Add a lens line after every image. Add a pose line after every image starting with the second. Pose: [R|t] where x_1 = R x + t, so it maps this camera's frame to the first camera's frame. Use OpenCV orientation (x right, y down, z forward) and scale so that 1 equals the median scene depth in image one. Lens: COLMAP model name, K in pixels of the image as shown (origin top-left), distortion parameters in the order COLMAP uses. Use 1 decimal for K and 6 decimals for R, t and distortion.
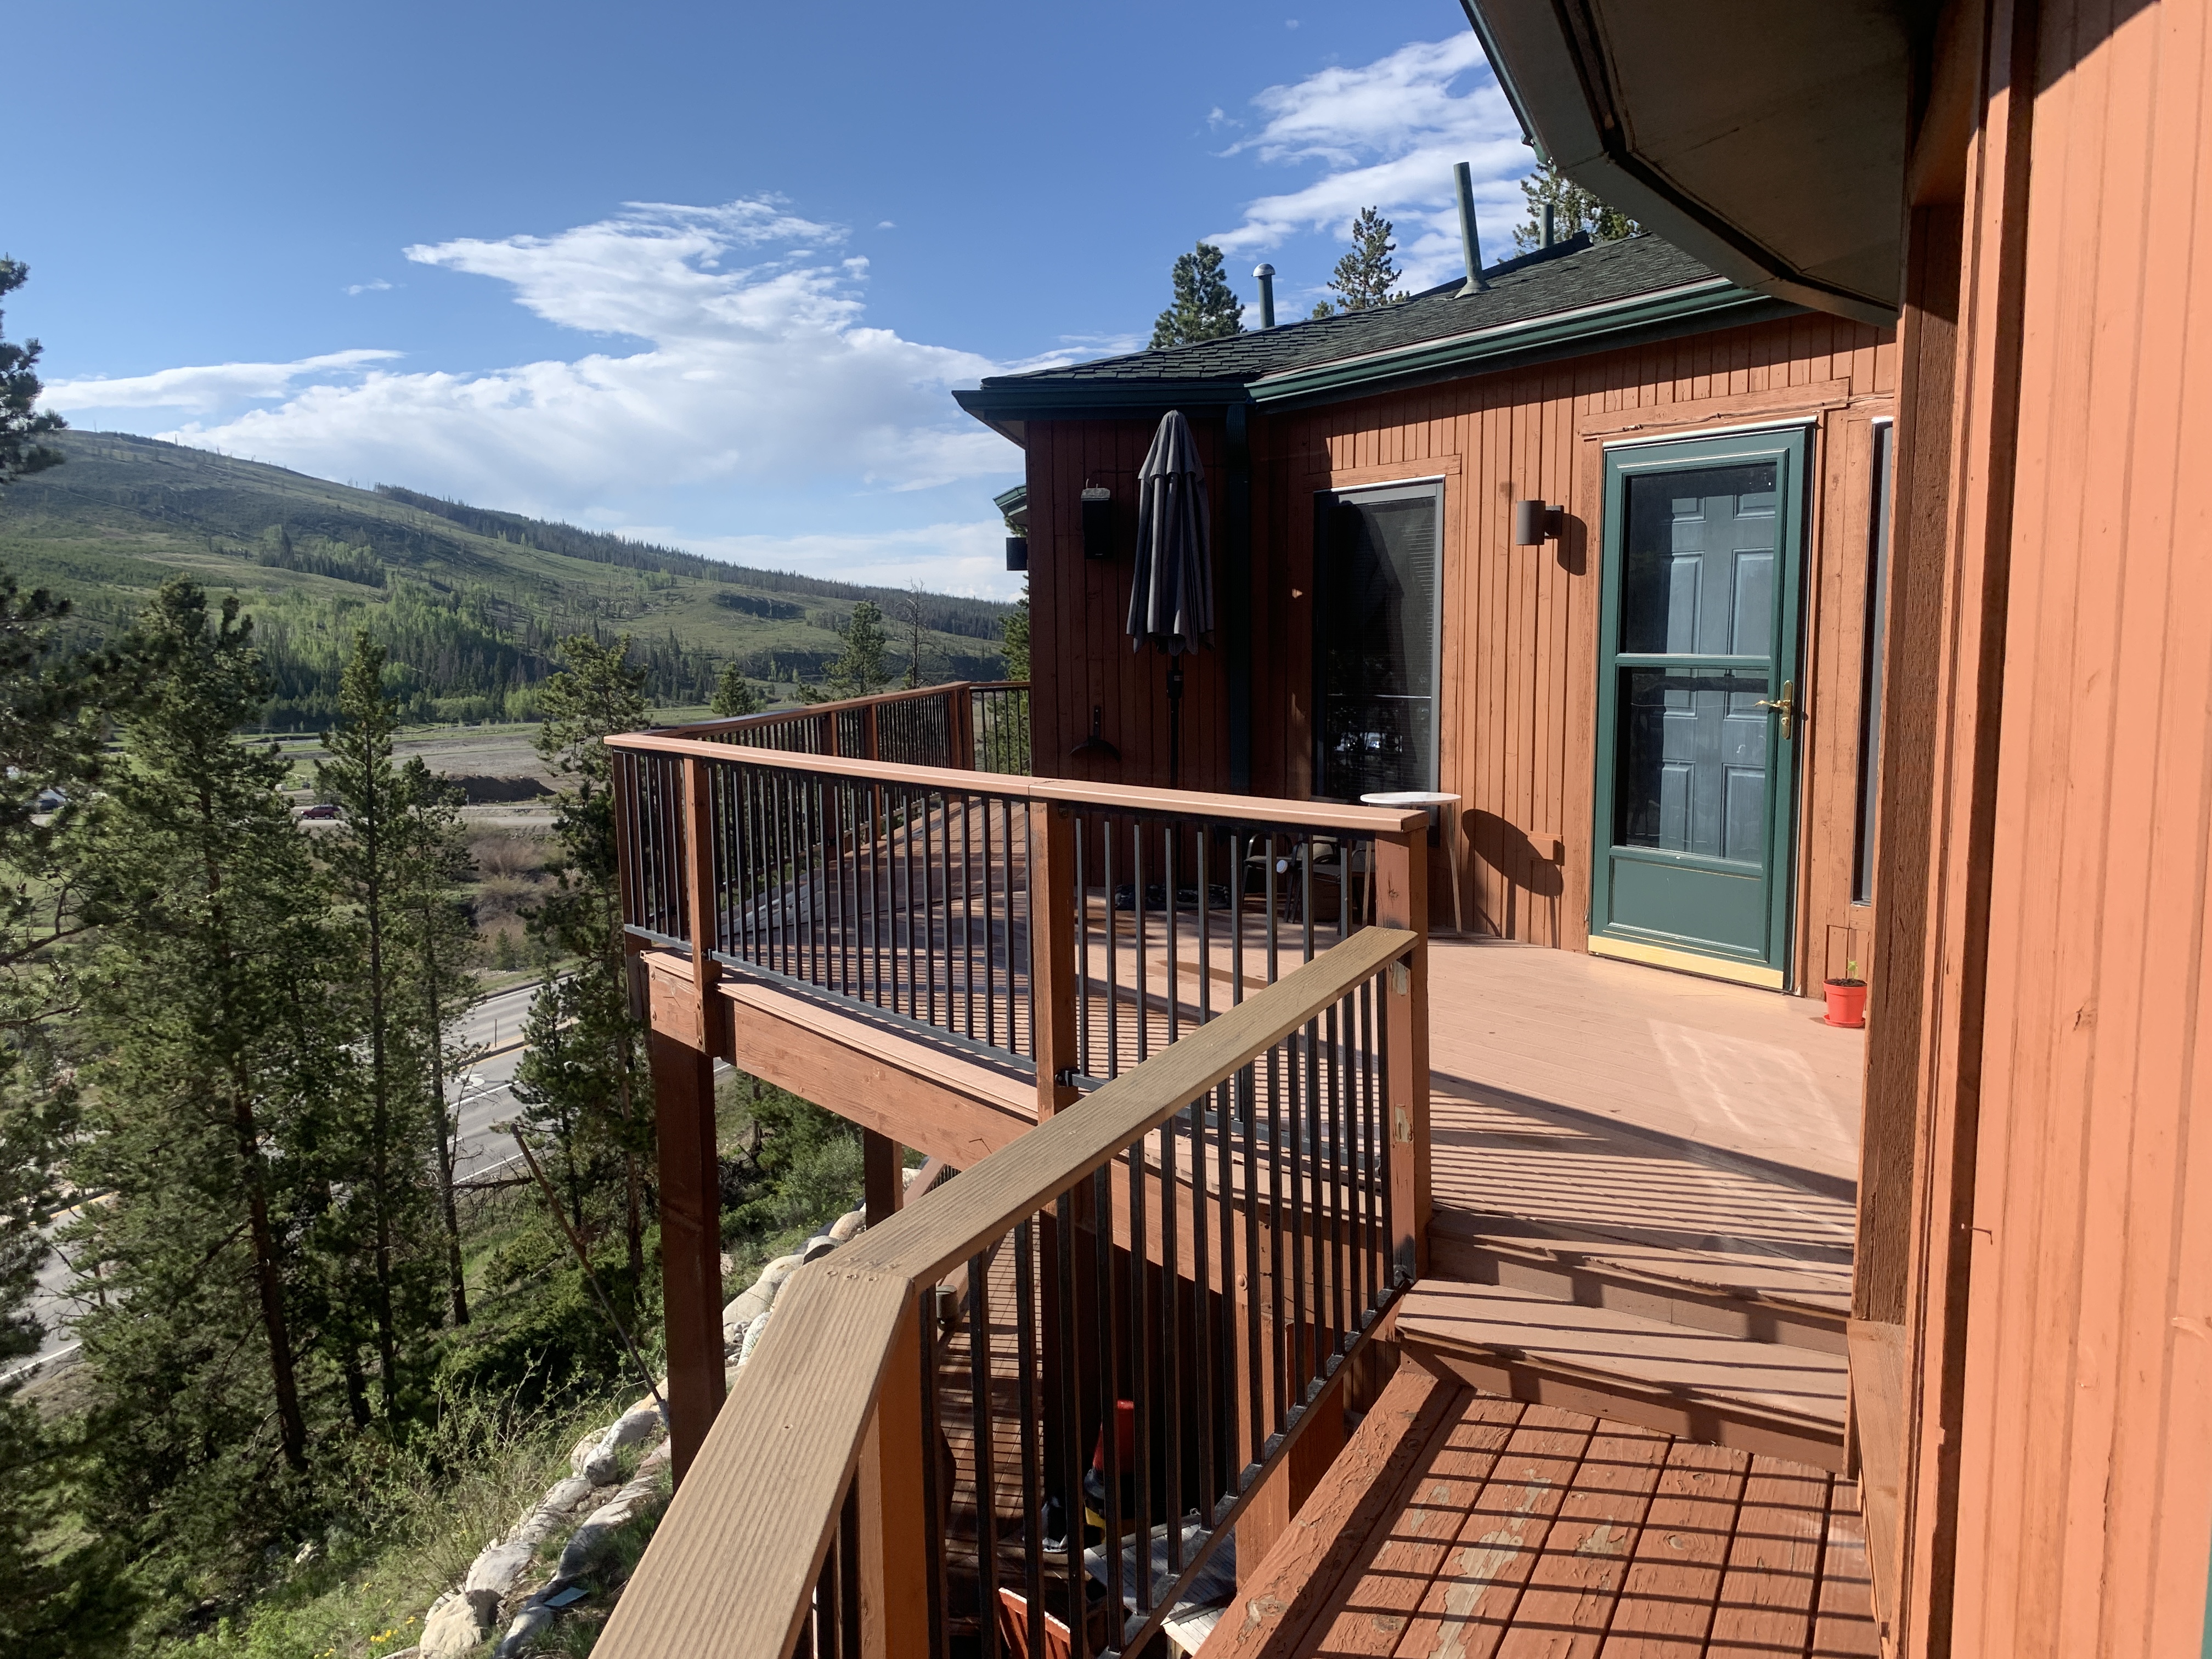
lens RADIAL K [[1658.2, 0, 1121.3], [0, 1658.2, 831.2], [0, 0, 1]] dist [0.003953, -0.006055]
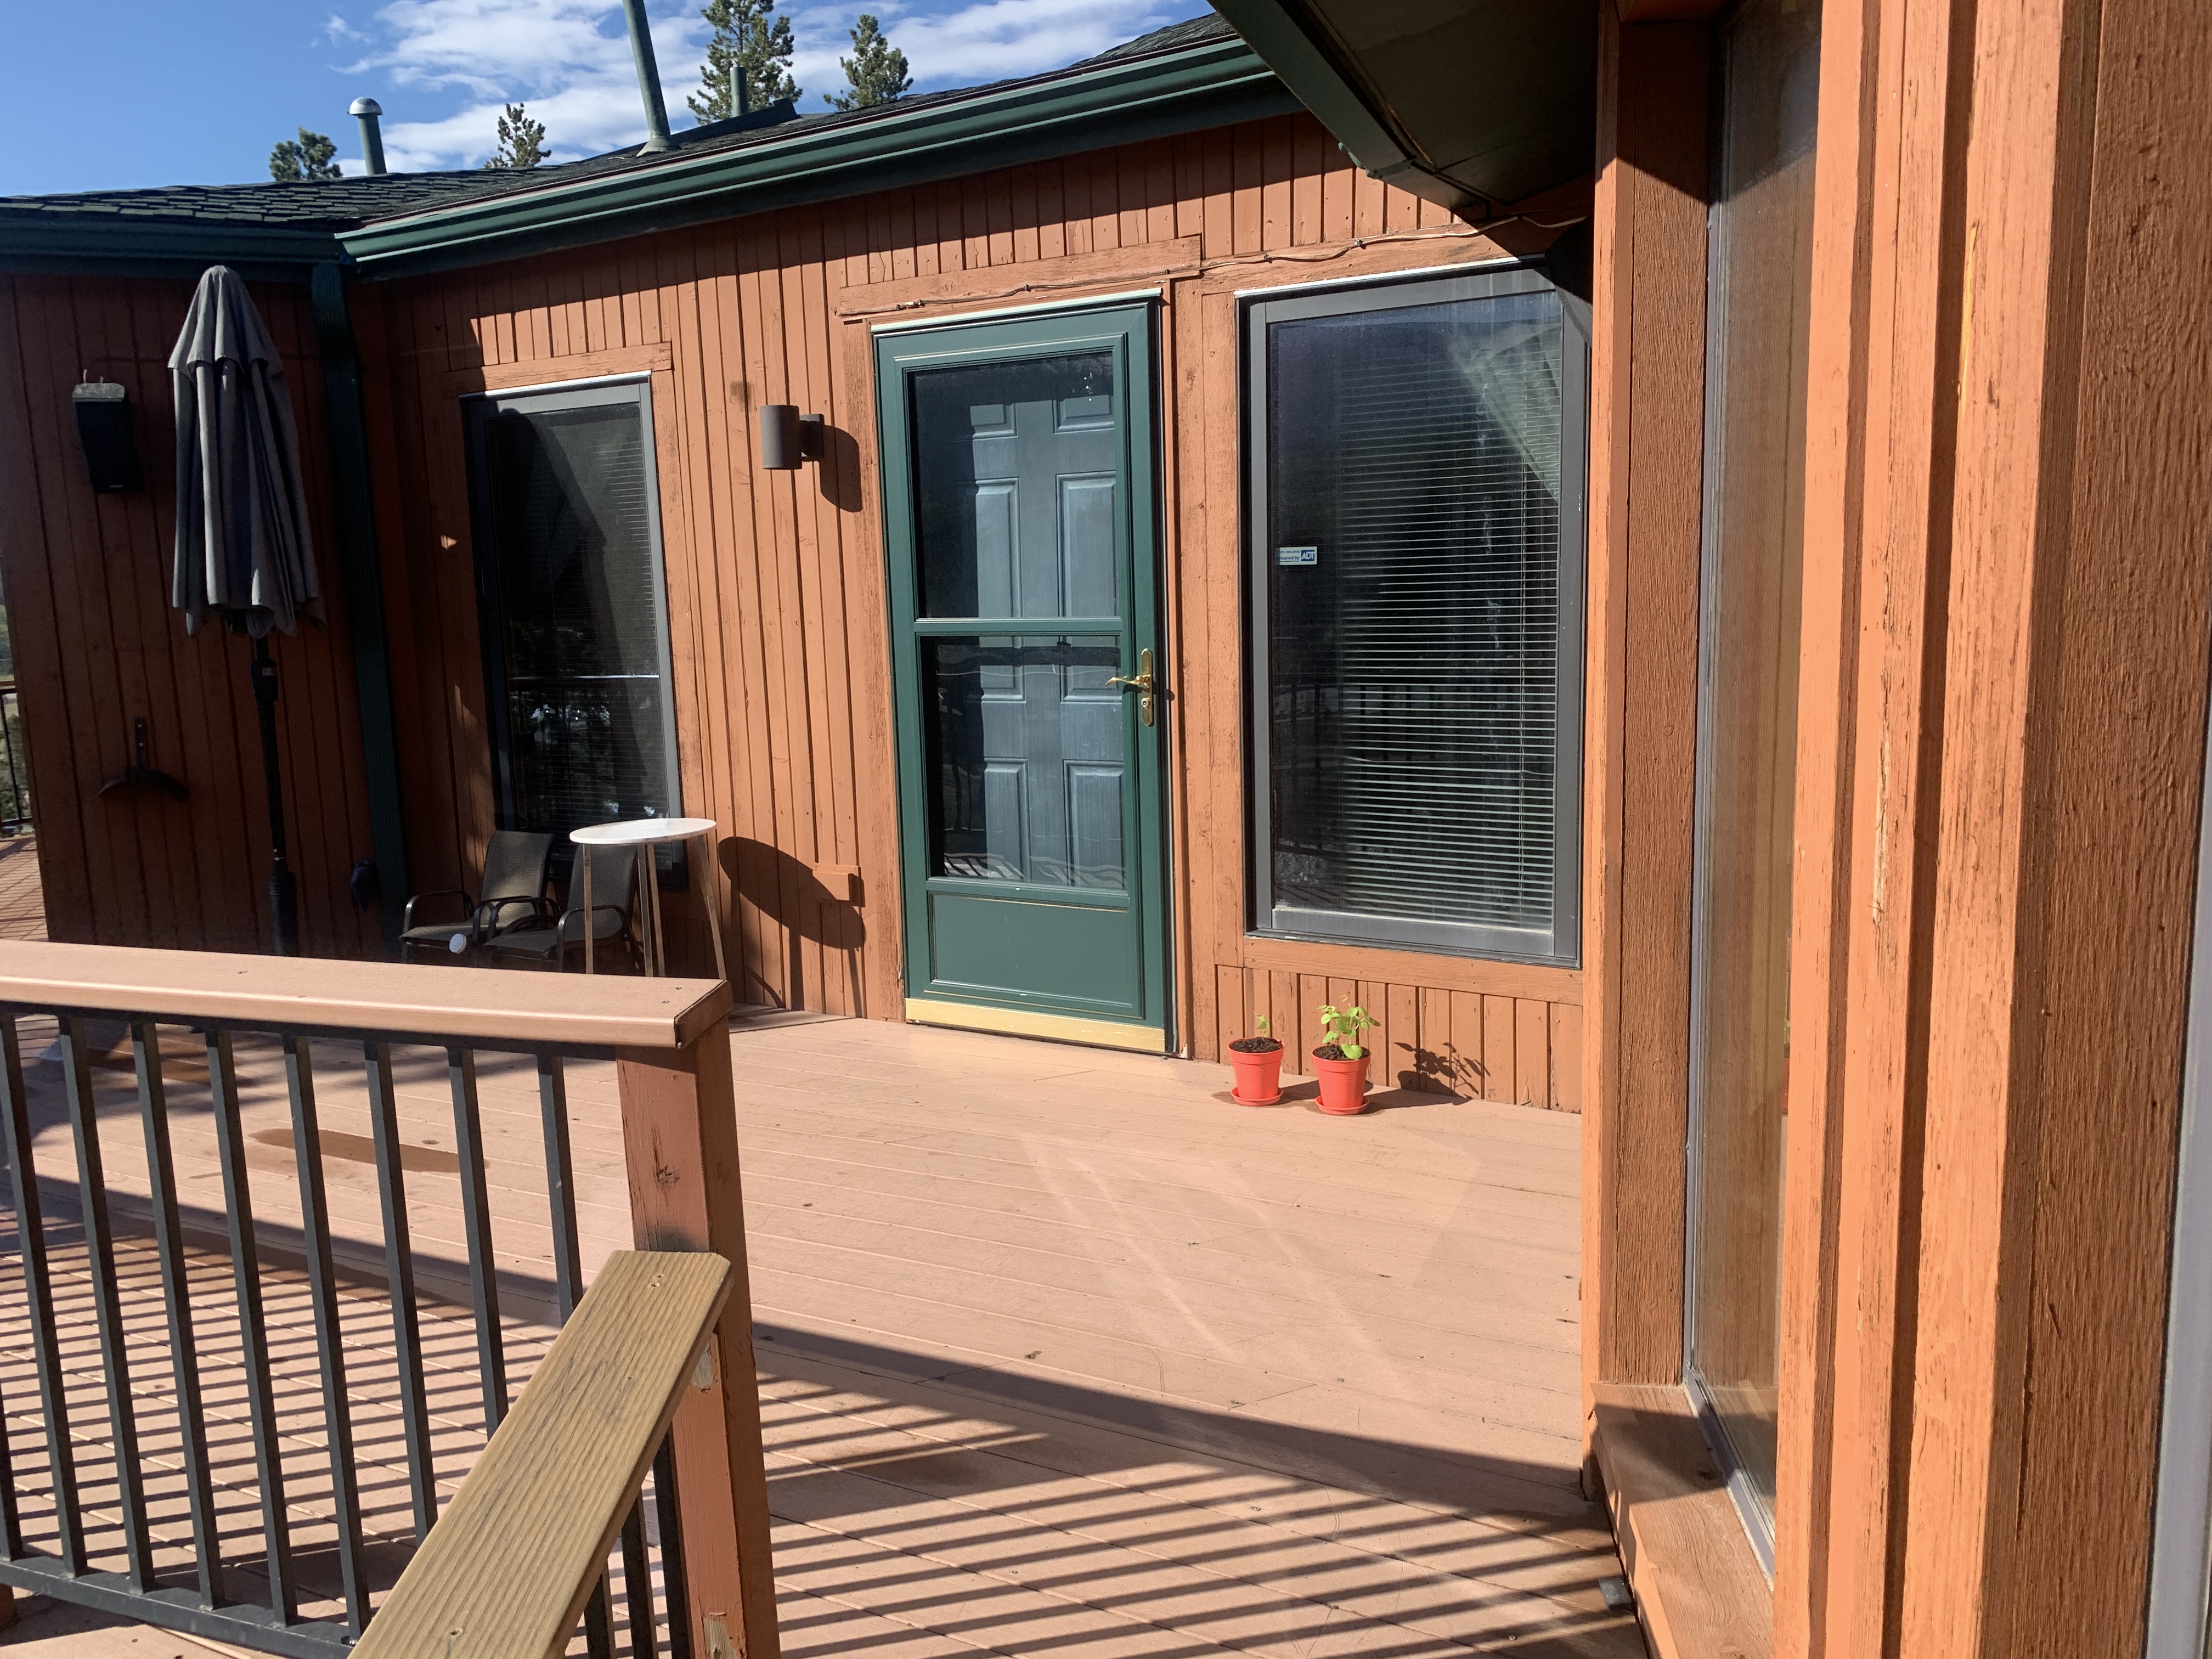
lens RADIAL K [[1649.8, 0, 1103.1], [0, 1649.8, 836.5], [0, 0, 1]] dist [0.088170, -0.147792]
pose [[0.897400, -0.086751, 0.432606, 0.044706], [0.076132, 0.996219, 0.041844, -0.032625], [-0.434600, -0.004616, 0.900612, 0.281823]]
